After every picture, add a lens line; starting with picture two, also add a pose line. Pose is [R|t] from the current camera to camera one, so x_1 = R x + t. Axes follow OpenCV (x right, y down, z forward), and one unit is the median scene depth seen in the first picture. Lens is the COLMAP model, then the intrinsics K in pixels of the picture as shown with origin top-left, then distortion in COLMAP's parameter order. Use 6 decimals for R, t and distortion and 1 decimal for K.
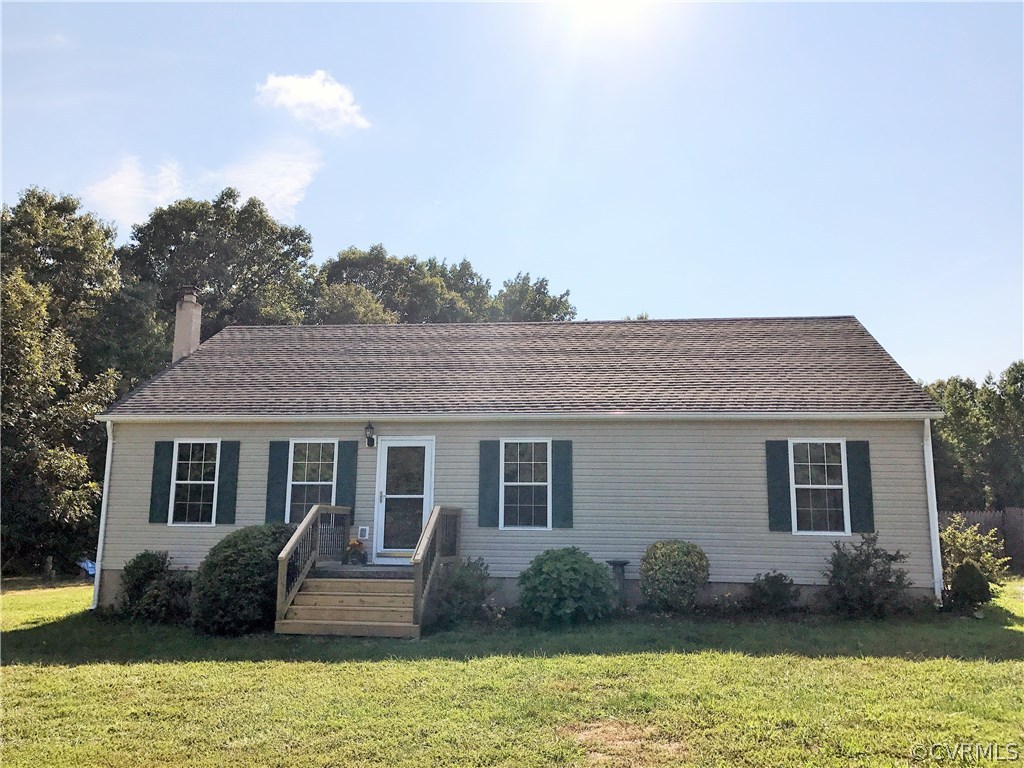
lens RADIAL K [[846.6, 0, 512.0], [0, 846.6, 384.0], [0, 0, 1]] dist [0.072447, -0.106851]
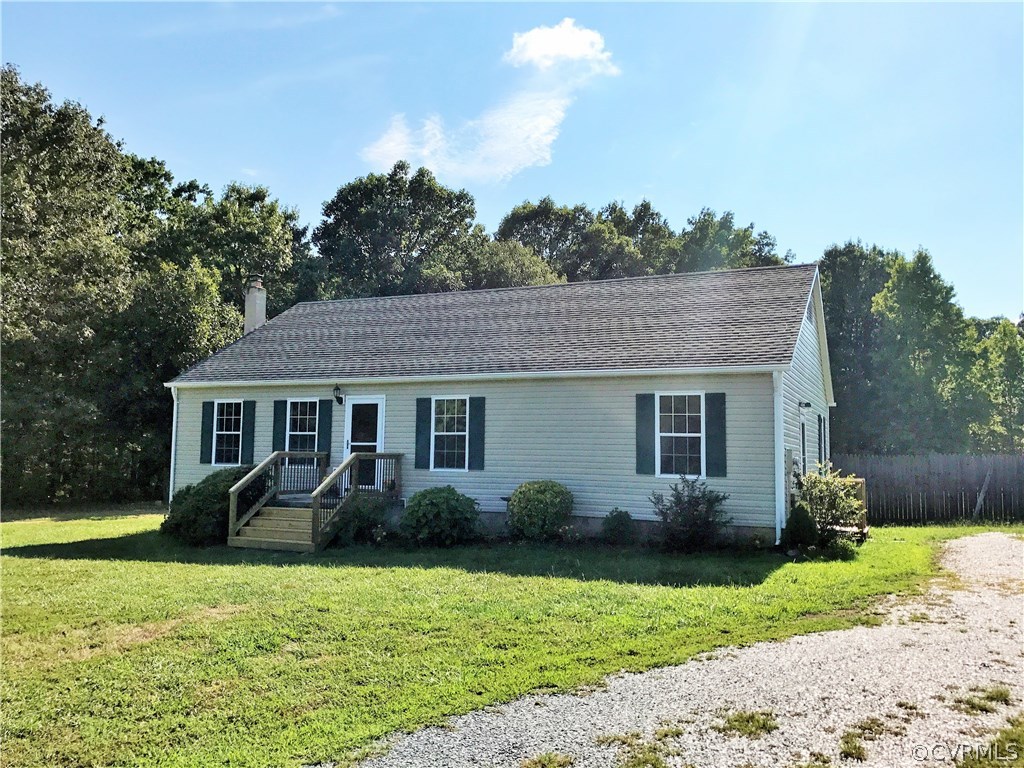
lens RADIAL K [[846.6, 0, 512.0], [0, 846.6, 384.0], [0, 0, 1]] dist [0.072447, -0.106851]
pose [[0.951337, -0.022624, -0.307321, 0.440371], [0.045794, 0.996607, 0.068394, -0.028134], [0.304731, -0.079139, 0.949145, -0.100258]]
